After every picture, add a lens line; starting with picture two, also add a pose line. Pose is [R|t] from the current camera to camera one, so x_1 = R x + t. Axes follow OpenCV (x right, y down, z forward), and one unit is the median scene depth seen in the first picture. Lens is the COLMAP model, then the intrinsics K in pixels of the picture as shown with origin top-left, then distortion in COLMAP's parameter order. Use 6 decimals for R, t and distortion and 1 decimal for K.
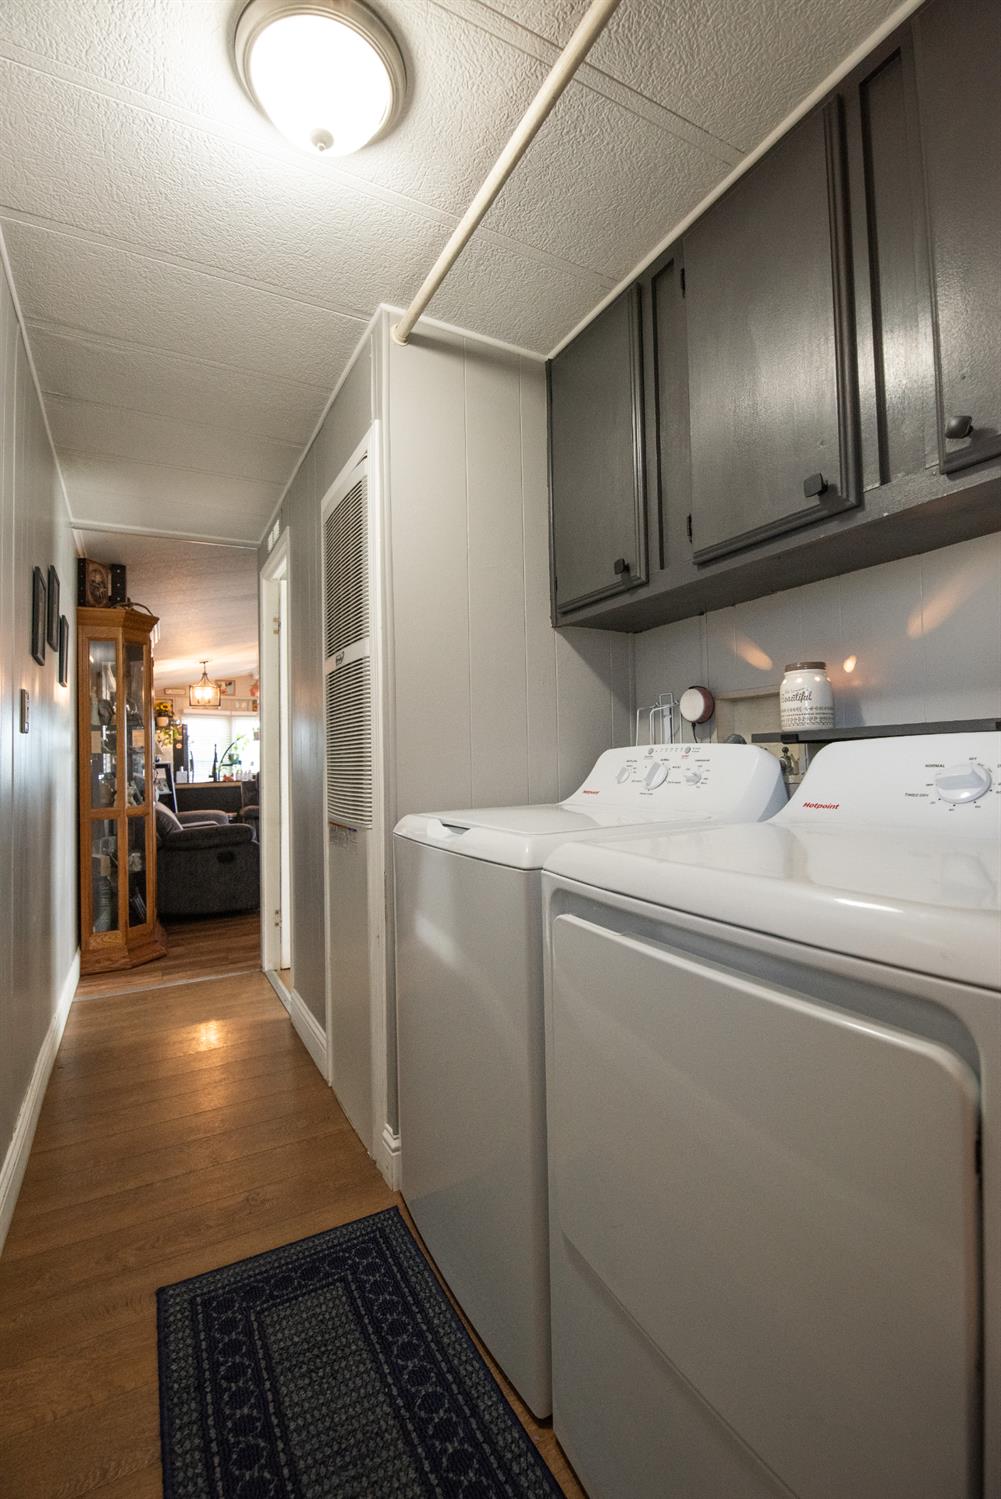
lens RADIAL K [[671.8, 0, 500.5], [0, 671.8, 749.5], [0, 0, 1]] dist [0.011227, -0.015925]
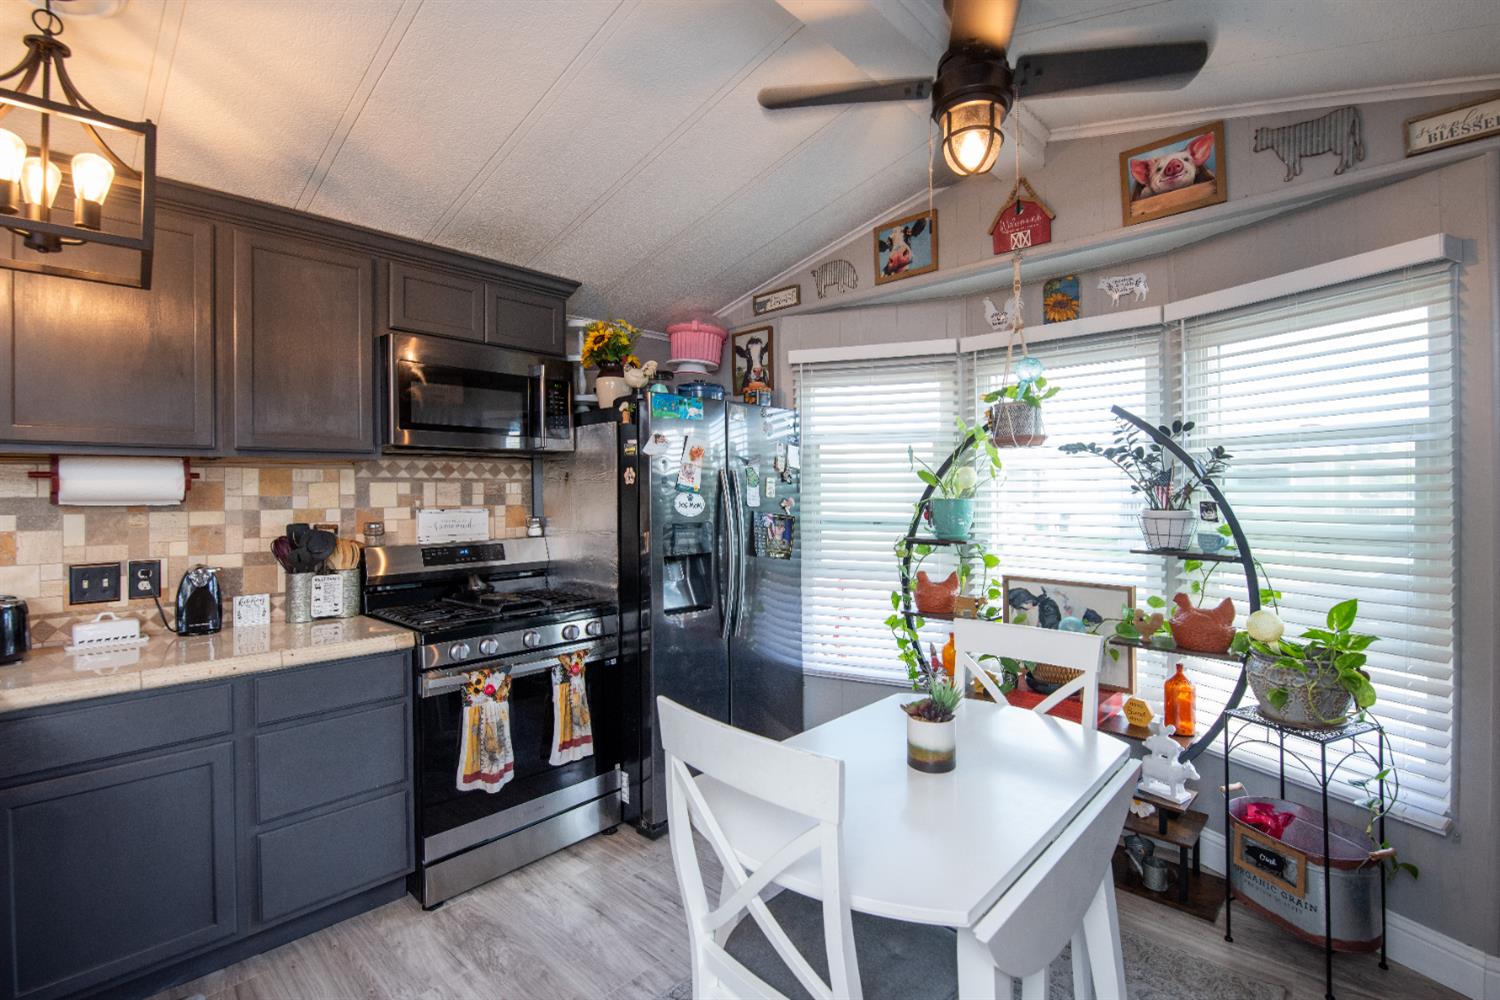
lens RADIAL K [[696.1, 0, 724.6], [0, 696.1, 484.5], [0, 0, 1]] dist [-0.002306, -0.008147]
pose [[0.322794, 0.012867, -0.946382, -0.174469], [0.023211, 0.999499, 0.021506, -0.006378], [0.946185, -0.028909, 0.322334, 0.857027]]
